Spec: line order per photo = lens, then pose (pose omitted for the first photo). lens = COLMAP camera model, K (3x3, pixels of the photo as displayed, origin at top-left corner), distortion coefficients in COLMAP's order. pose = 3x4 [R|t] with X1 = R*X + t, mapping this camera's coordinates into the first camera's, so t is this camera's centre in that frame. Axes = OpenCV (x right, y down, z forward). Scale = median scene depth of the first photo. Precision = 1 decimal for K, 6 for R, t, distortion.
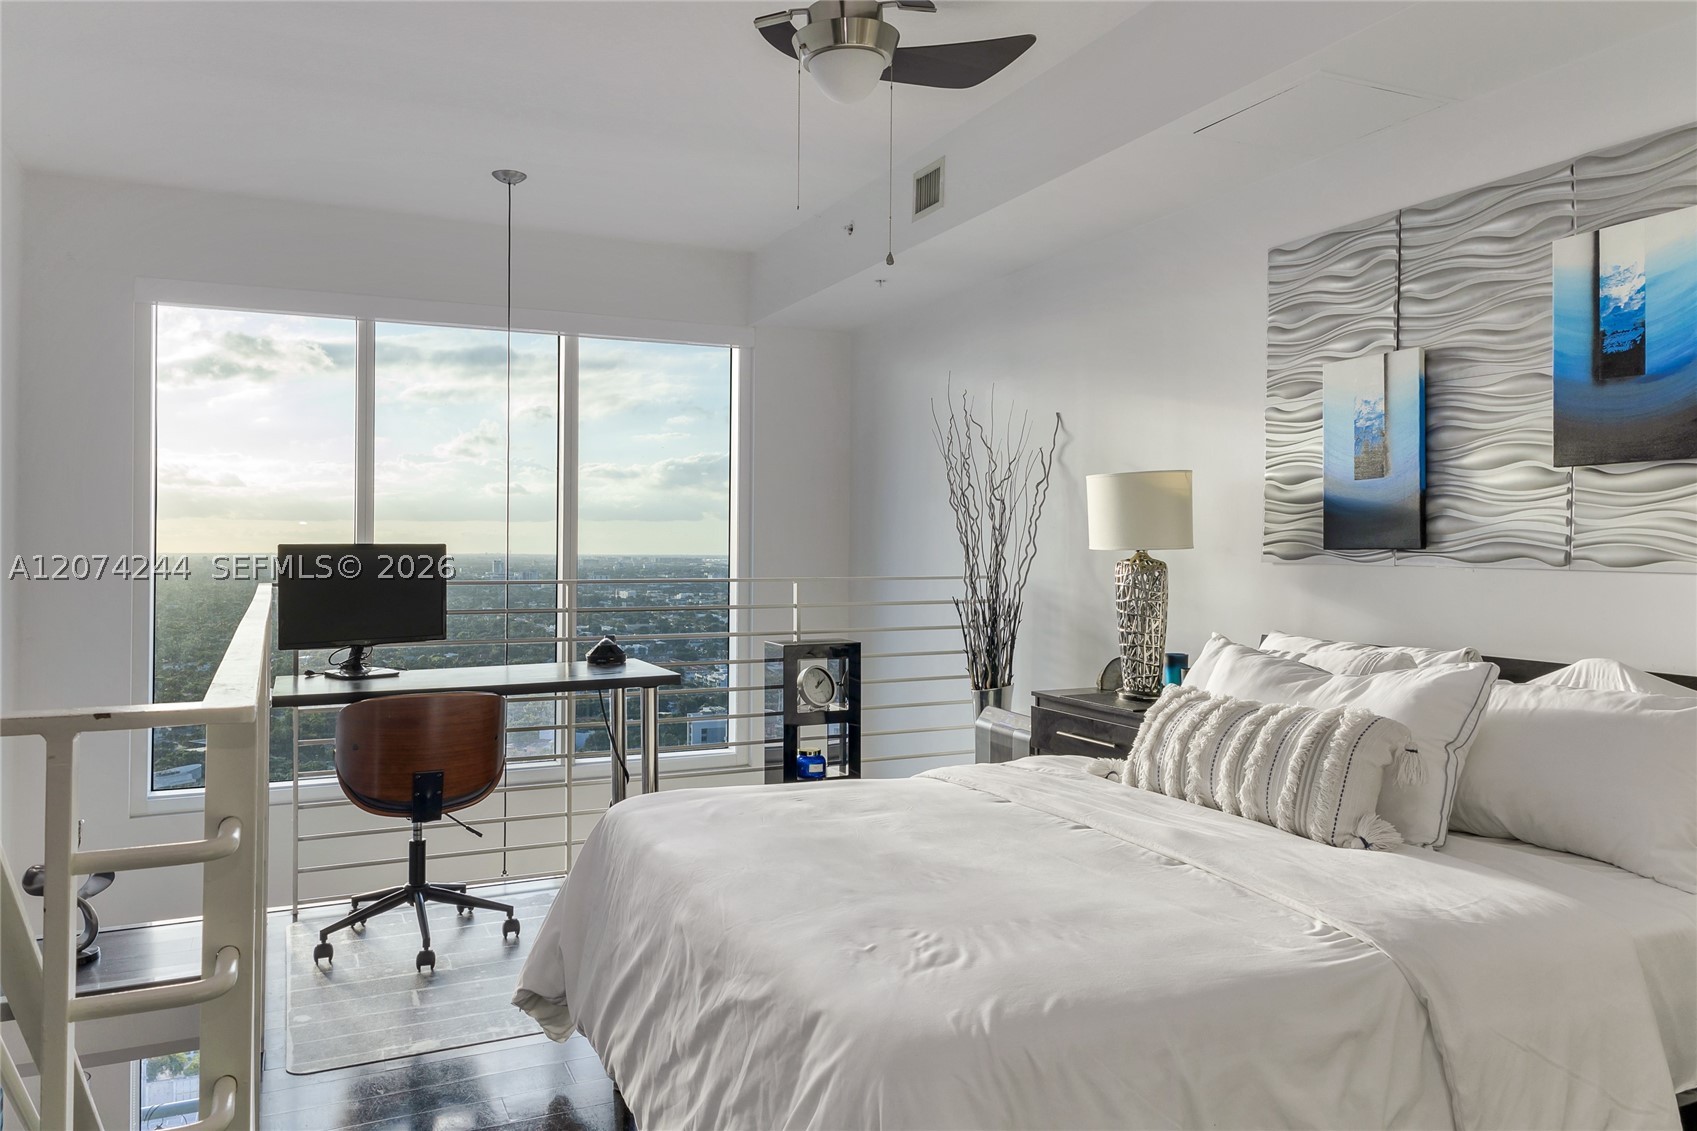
lens RADIAL K [[1182.9, 0, 849.3], [0, 1182.9, 553.8], [0, 0, 1]] dist [0.061167, -0.041103]
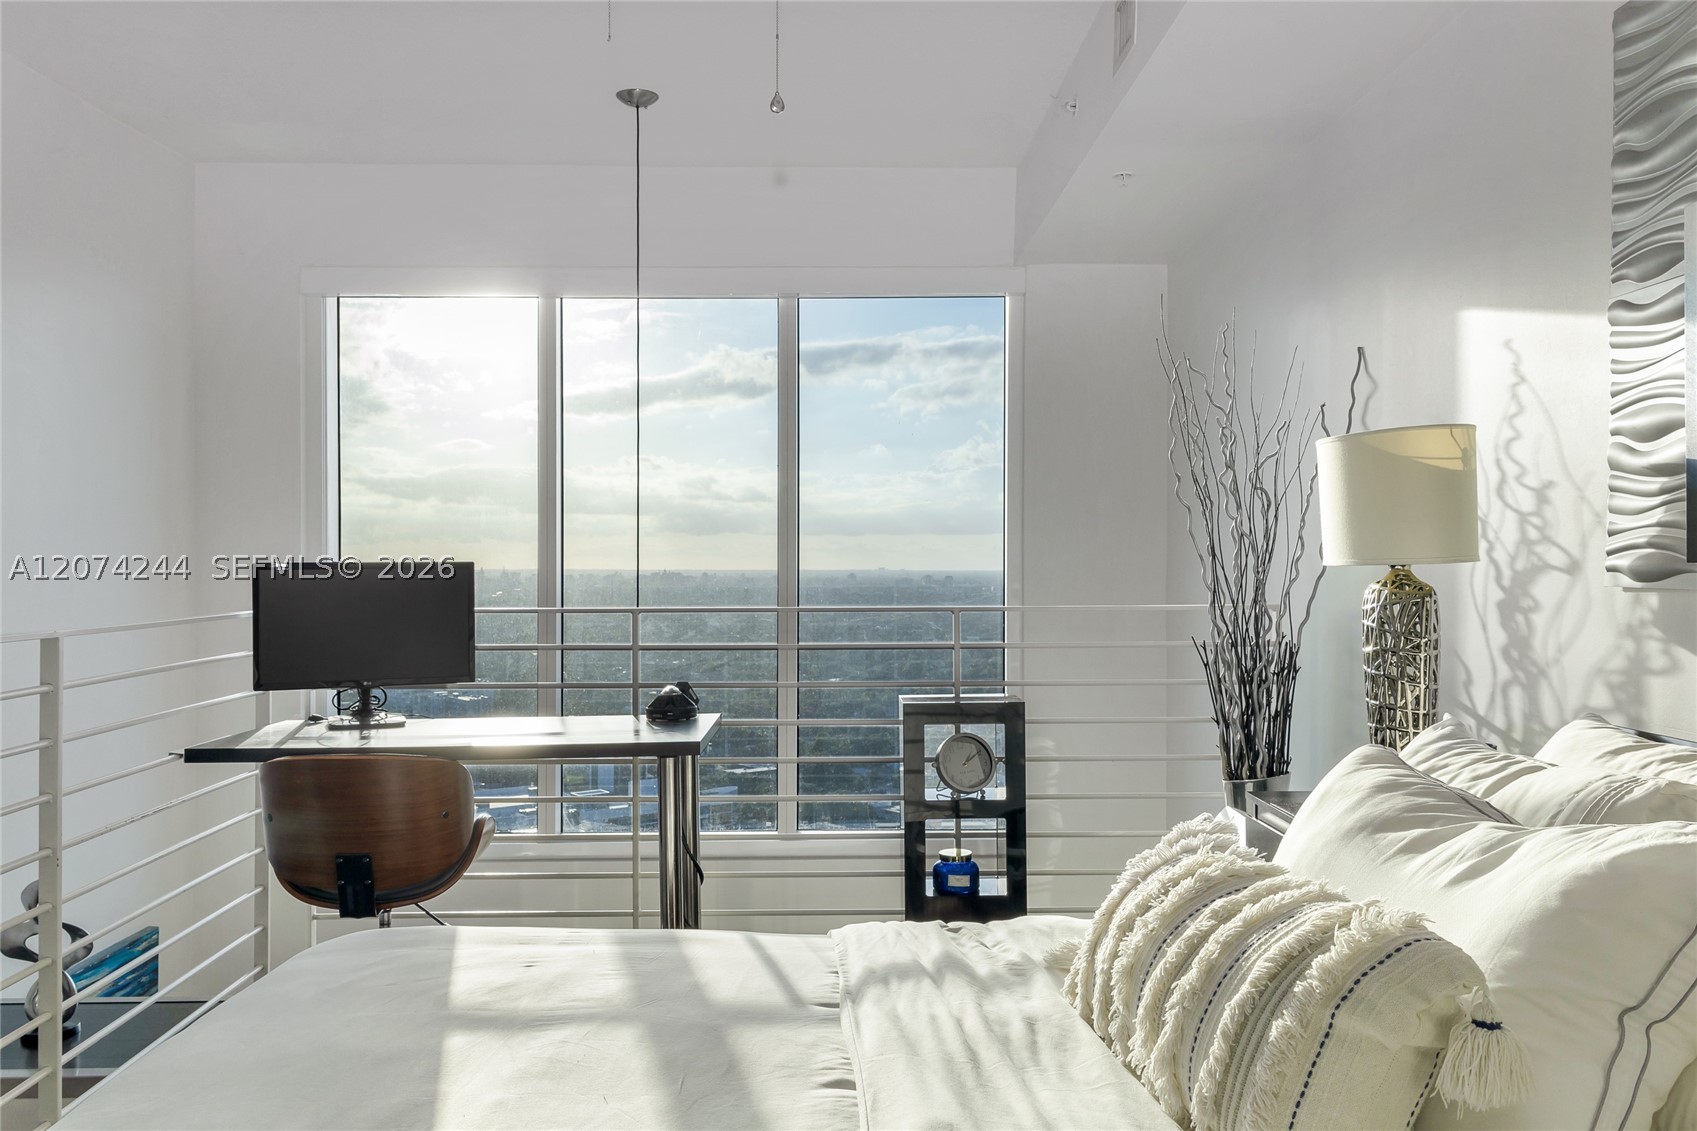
lens RADIAL K [[1395.4, 0, 848.5], [0, 1395.4, 565.5], [0, 0, 1]] dist [0.046576, 0.002571]
pose [[0.919082, -0.005042, -0.394034, 0.267963], [0.004144, 0.999987, -0.003128, -0.001553], [0.394045, 0.001242, 0.919090, 0.250939]]
